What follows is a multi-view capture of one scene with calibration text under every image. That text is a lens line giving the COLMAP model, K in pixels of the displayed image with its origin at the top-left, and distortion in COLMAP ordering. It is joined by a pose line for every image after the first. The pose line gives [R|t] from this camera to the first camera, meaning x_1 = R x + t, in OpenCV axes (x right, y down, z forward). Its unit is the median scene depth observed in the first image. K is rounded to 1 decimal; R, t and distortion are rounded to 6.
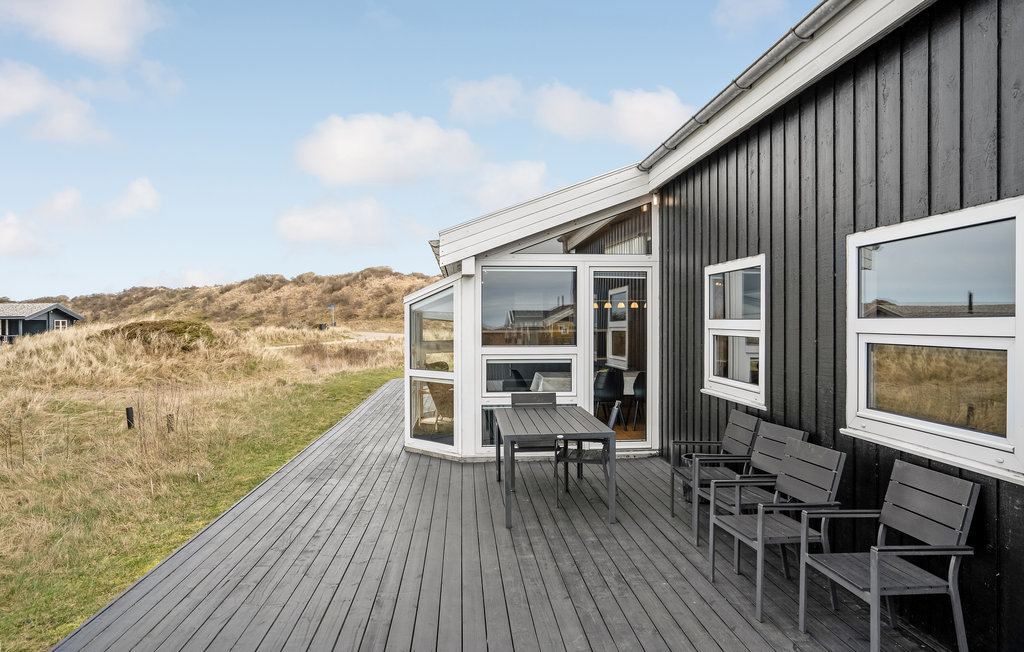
lens RADIAL K [[618.6, 0, 505.2], [0, 618.6, 326.0], [0, 0, 1]] dist [0.006487, 0.001251]
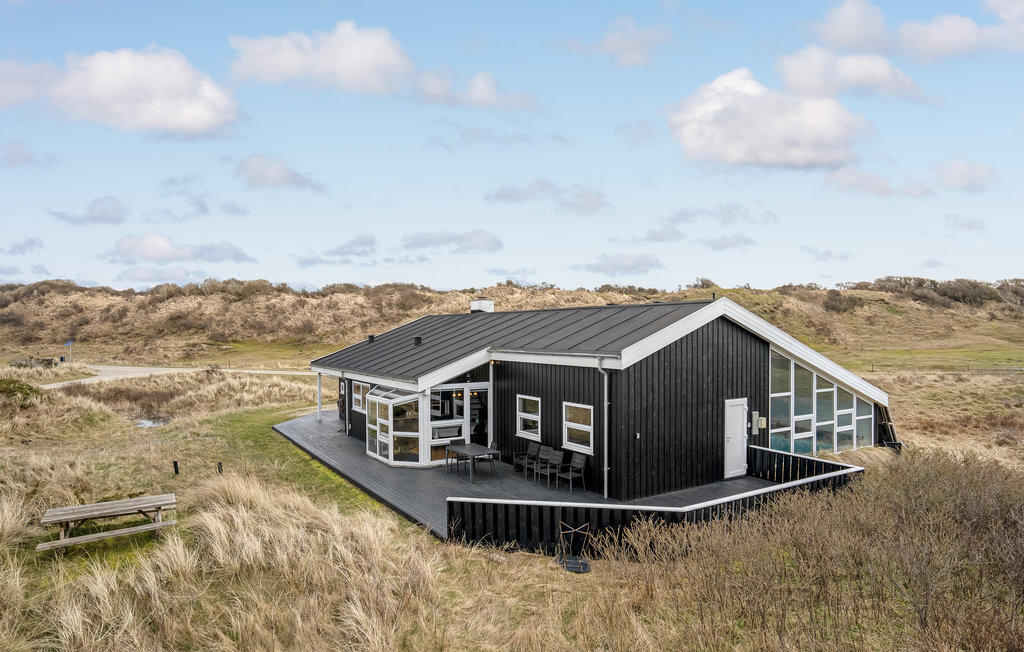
lens RADIAL K [[618.6, 0, 512.4], [0, 618.6, 329.1], [0, 0, 1]] dist [0.006487, 0.001251]
pose [[0.877417, 0.003617, 0.479715, -0.960893], [-0.000356, 0.999976, -0.006889, -0.326841], [-0.479728, 0.005873, 0.877397, -1.376803]]
